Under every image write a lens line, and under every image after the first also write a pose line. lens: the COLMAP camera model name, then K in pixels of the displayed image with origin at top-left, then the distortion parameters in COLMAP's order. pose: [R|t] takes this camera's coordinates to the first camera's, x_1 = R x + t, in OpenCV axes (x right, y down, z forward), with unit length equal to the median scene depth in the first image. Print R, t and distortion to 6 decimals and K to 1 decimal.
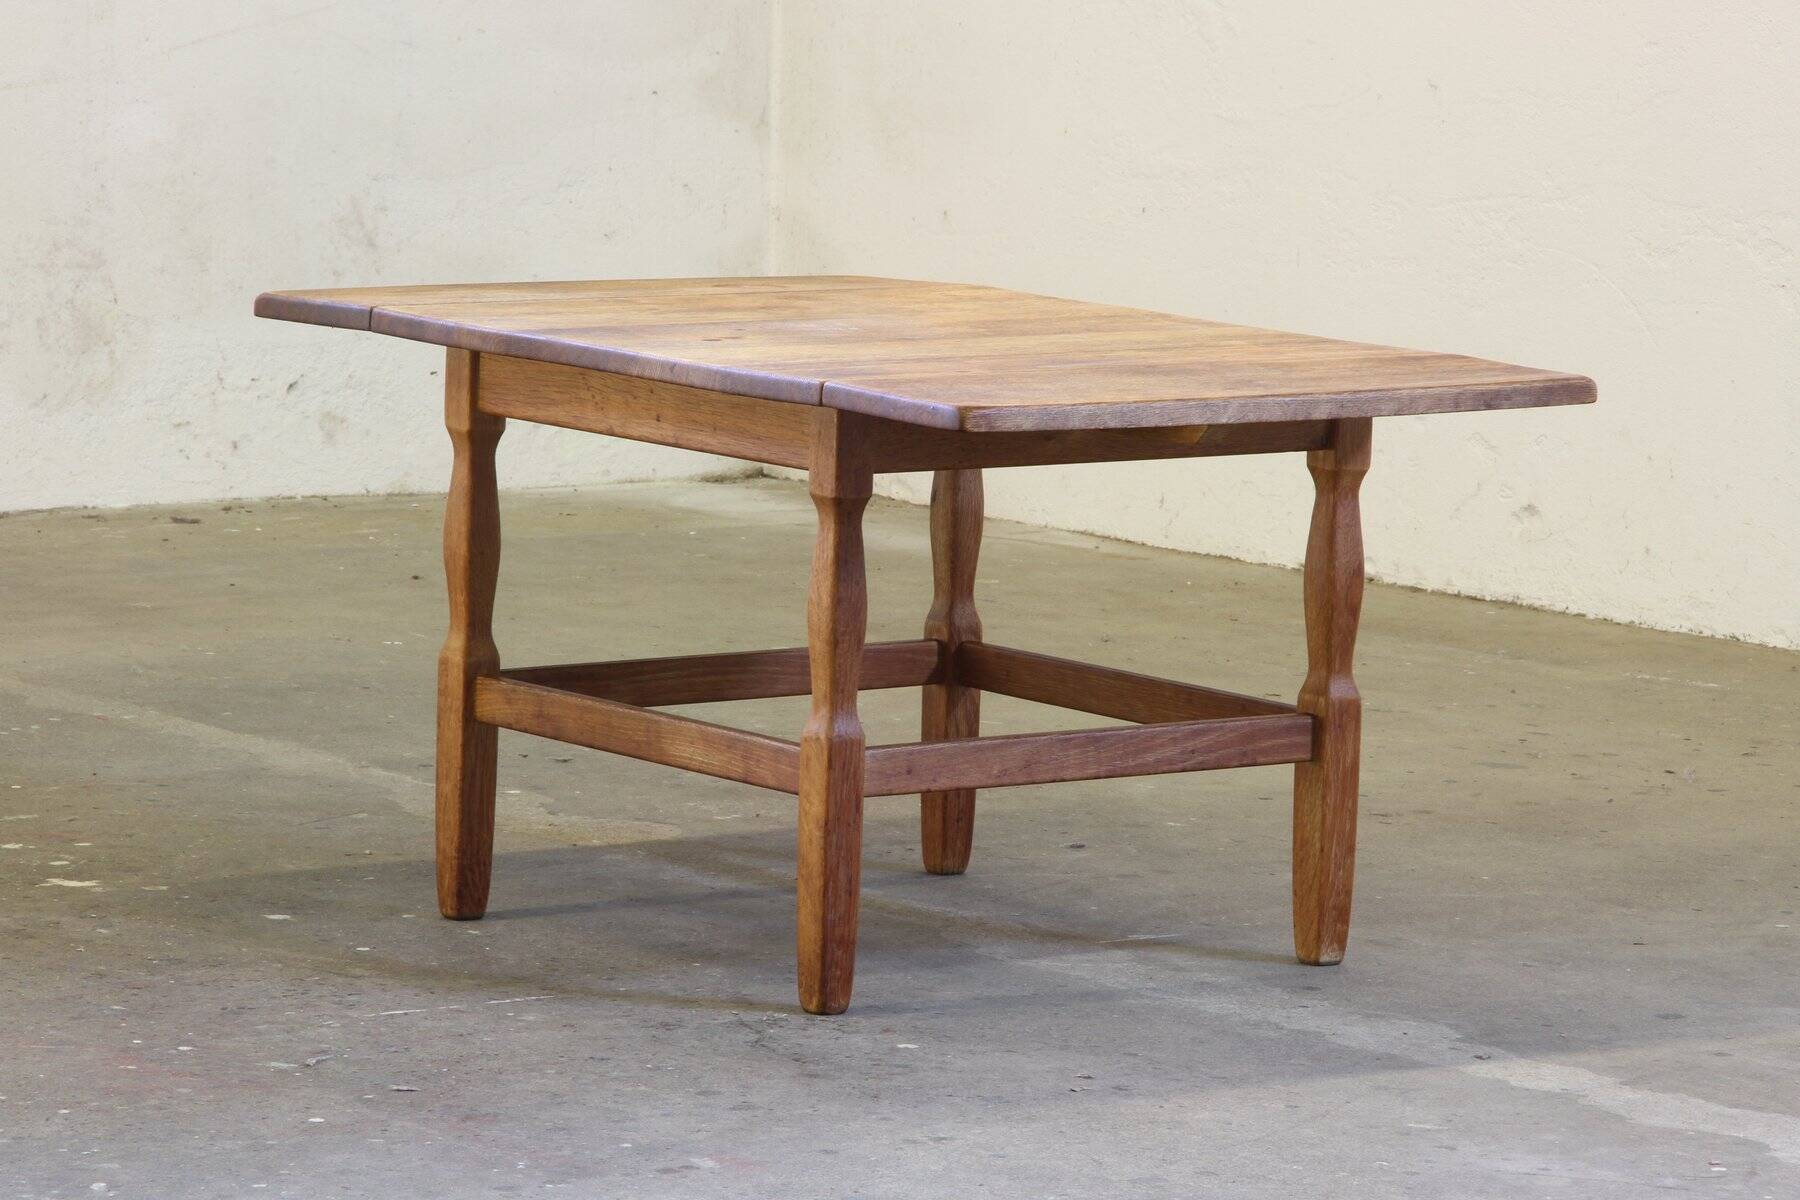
lens RADIAL K [[8642.6, 0, 895.7], [0, 8642.6, 636.4], [0, 0, 1]] dist [1.253232, -4.374787]
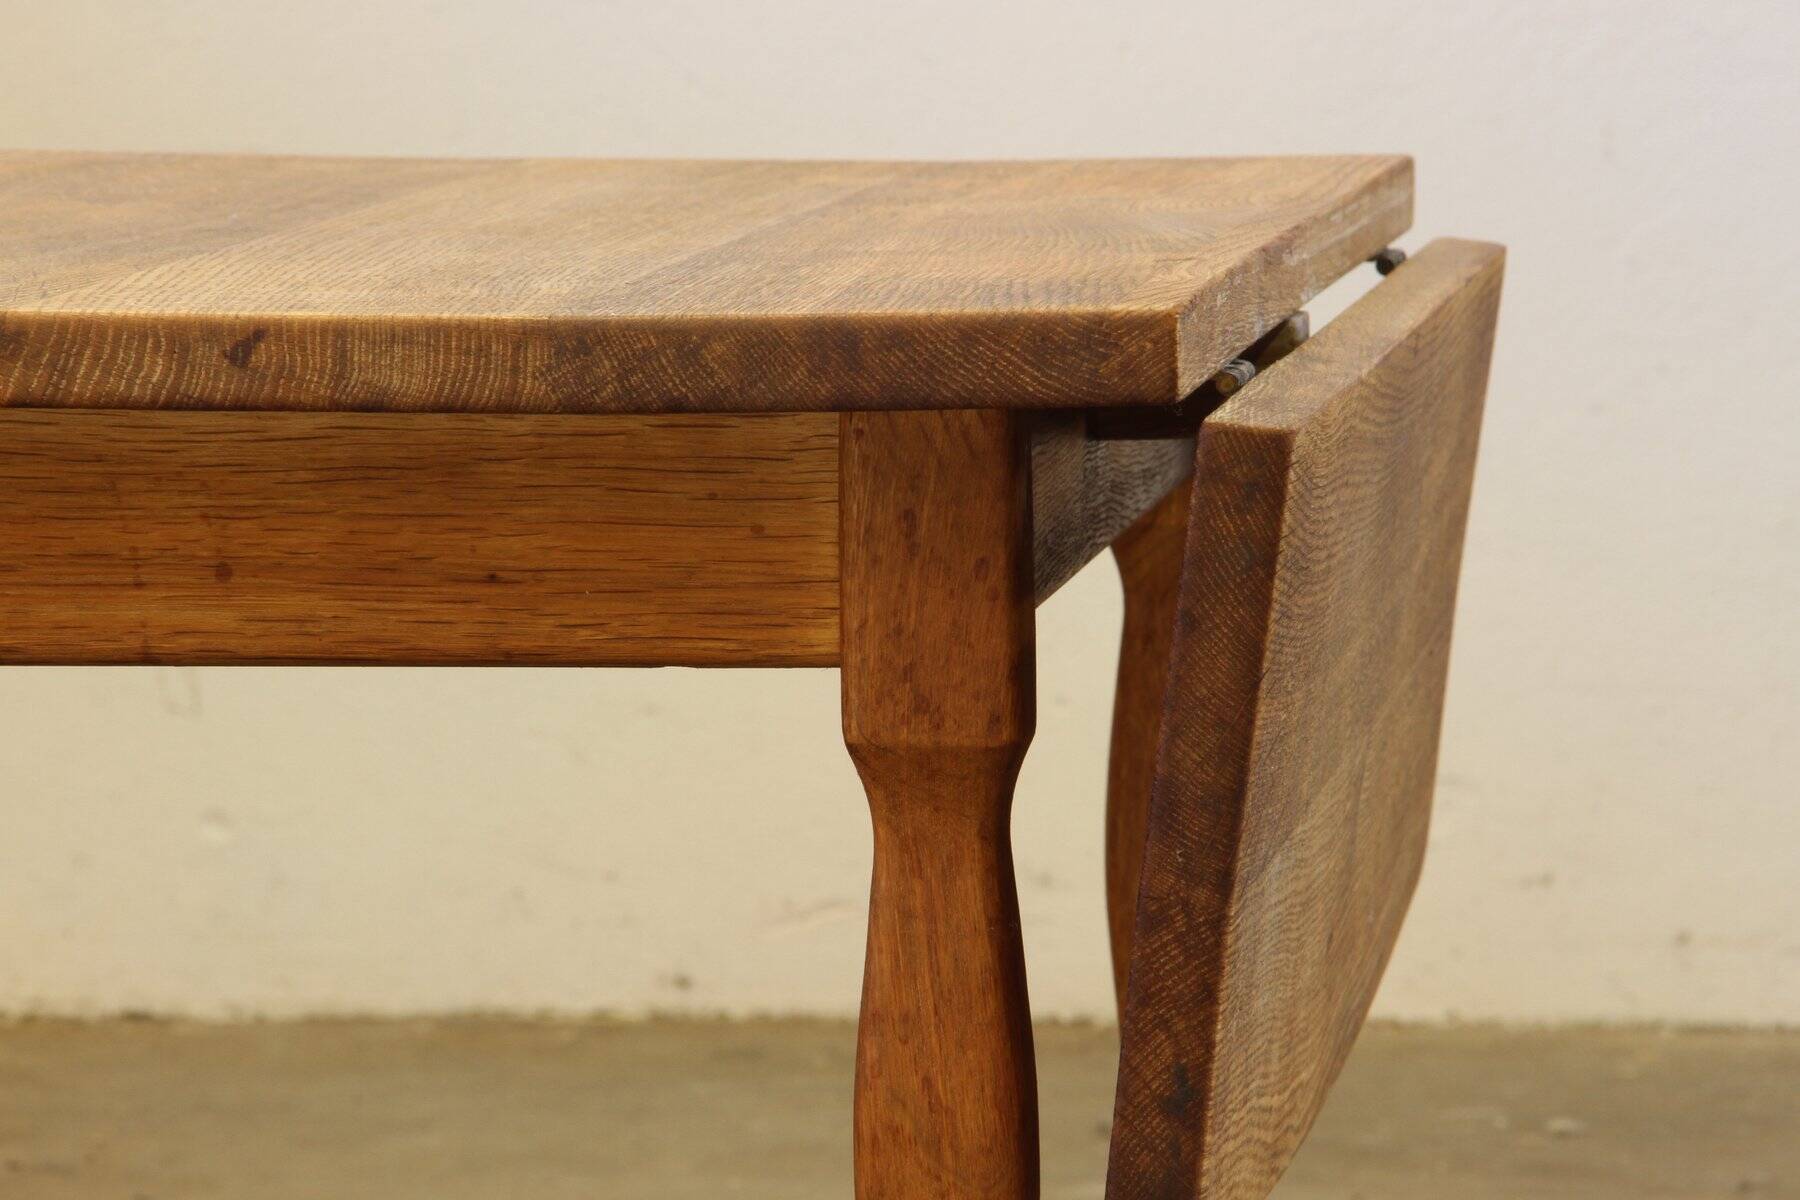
lens RADIAL K [[8642.6, 0, 895.7], [0, 8642.6, 636.4], [0, 0, 1]] dist [1.253232, -4.374787]
pose [[0.702816, -0.111524, 0.702575, -0.192821], [0.122435, 0.991860, 0.034967, -0.028088], [-0.700756, 0.061444, 0.710750, 0.769607]]
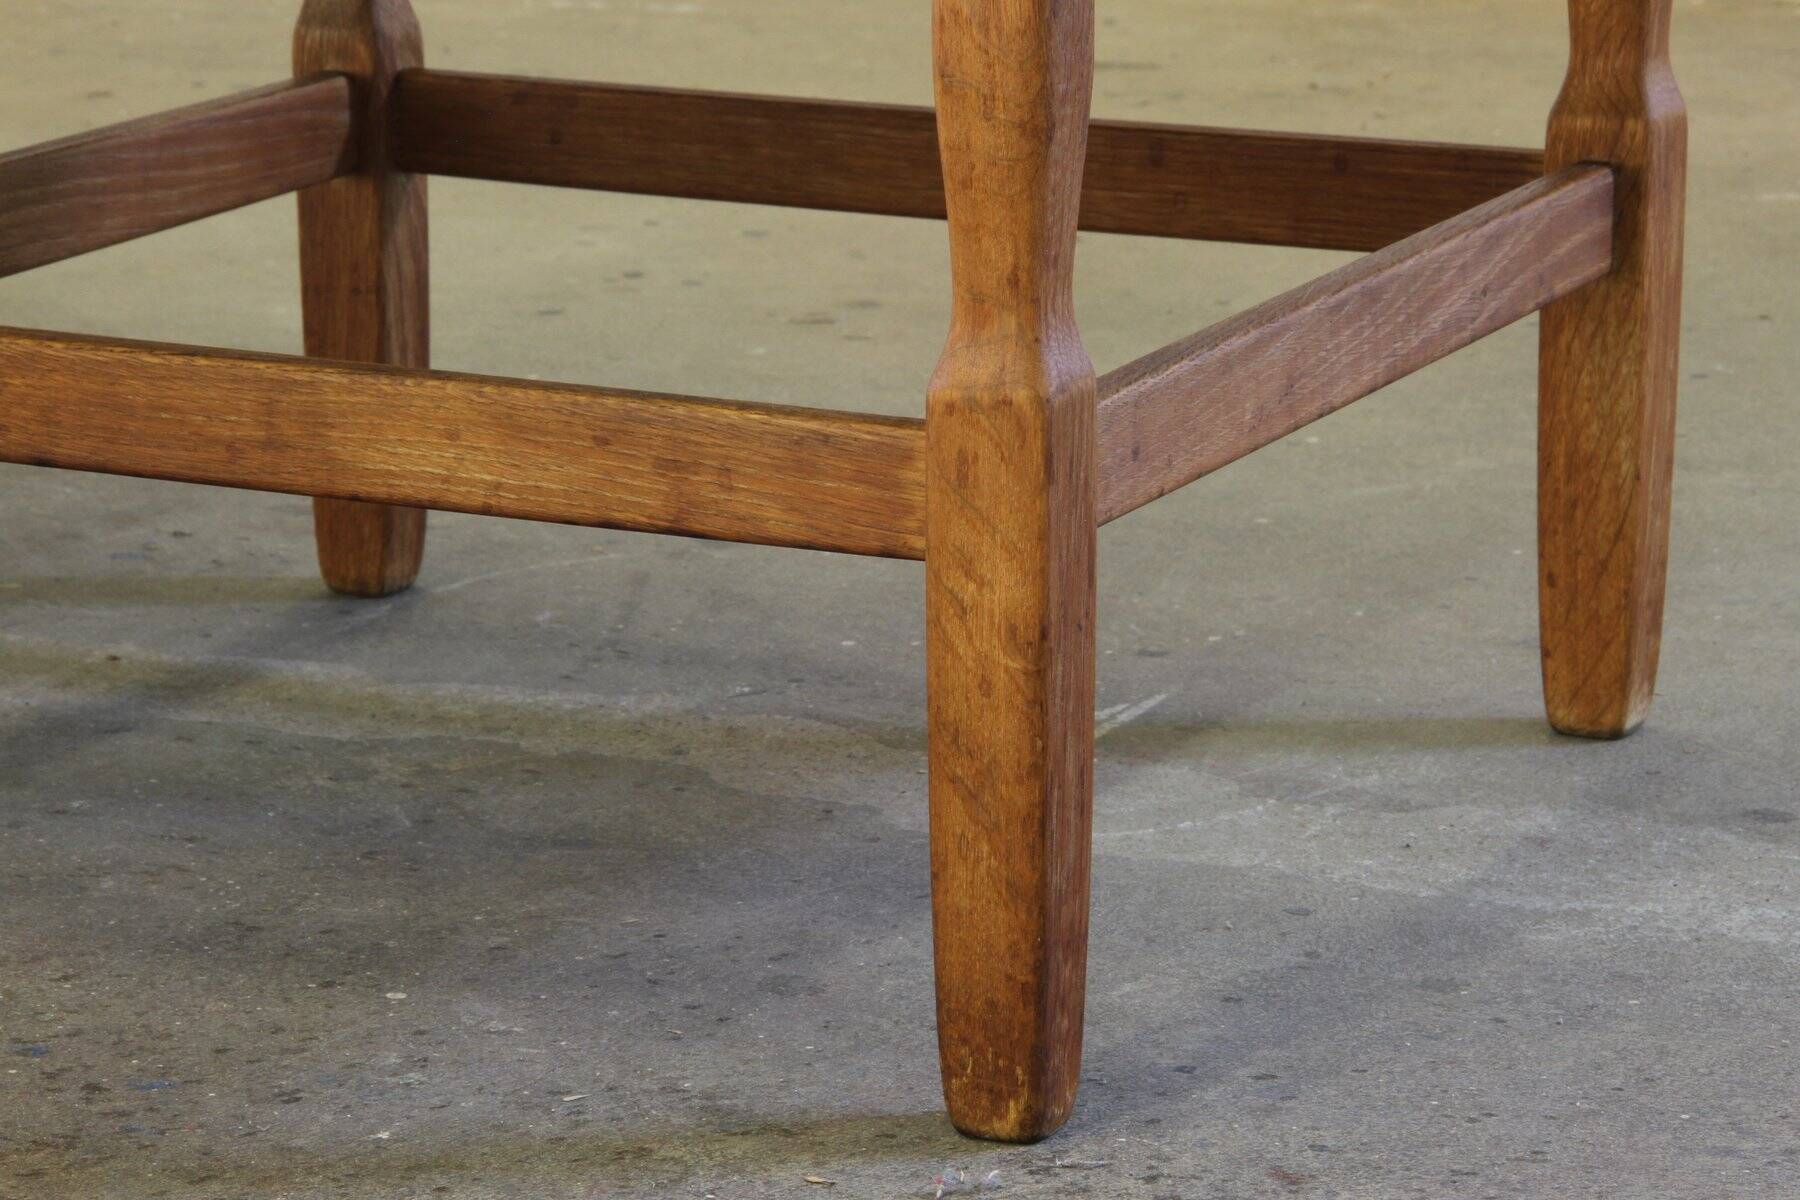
lens RADIAL K [[6324.9, 0, 898.0], [0, 6324.9, 656.0], [0, 0, 1]] dist [0.710277, -0.863779]
pose [[0.887865, -0.142015, 0.437638, -0.123310], [0.088436, 0.986112, 0.140581, -0.014346], [-0.451525, -0.086114, 0.888093, 0.736646]]
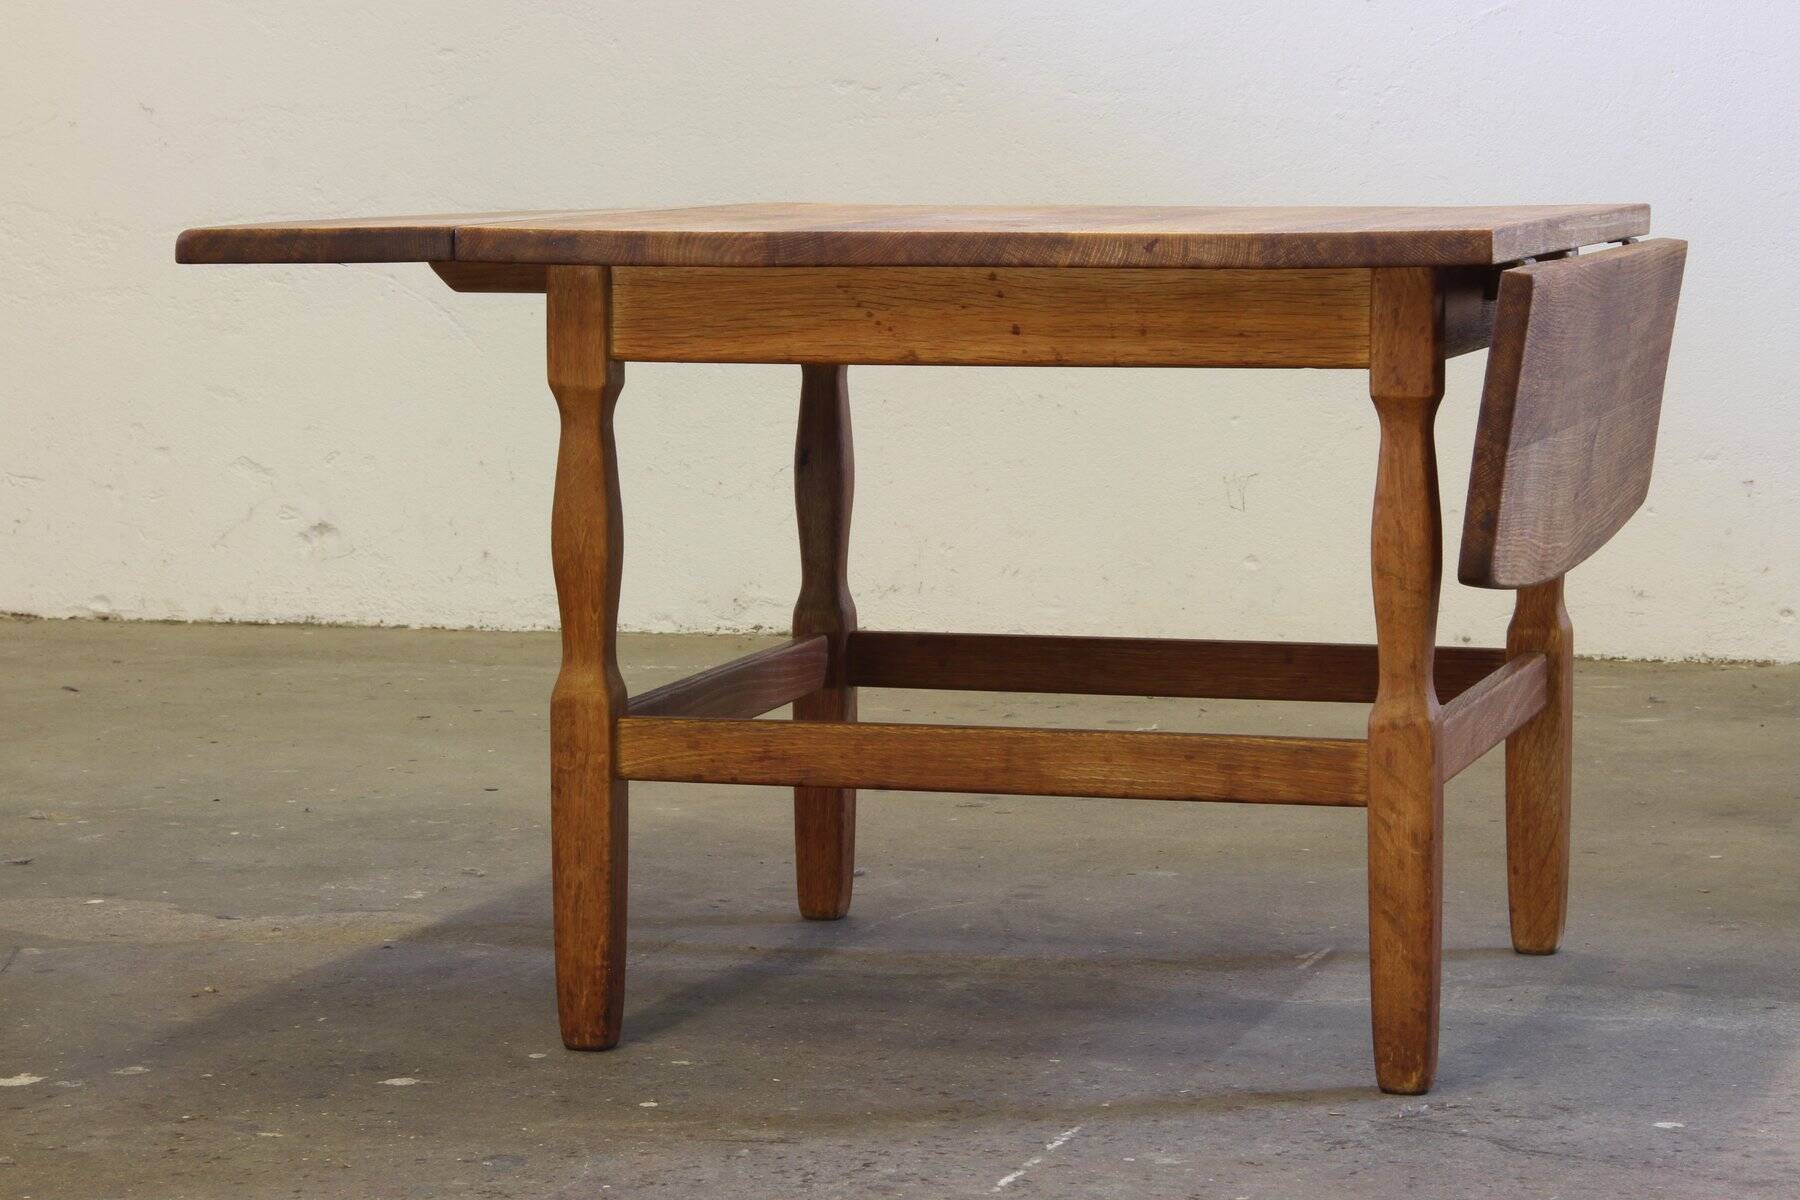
lens RADIAL K [[5062.9, 0, 897.9], [0, 5062.9, 652.2], [0, 0, 1]] dist [0.525557, 1.249293]
pose [[0.798183, -0.098654, 0.594283, -0.290598], [0.105502, 0.994145, 0.023332, -0.008800], [-0.593105, 0.044075, 0.803918, 0.646044]]
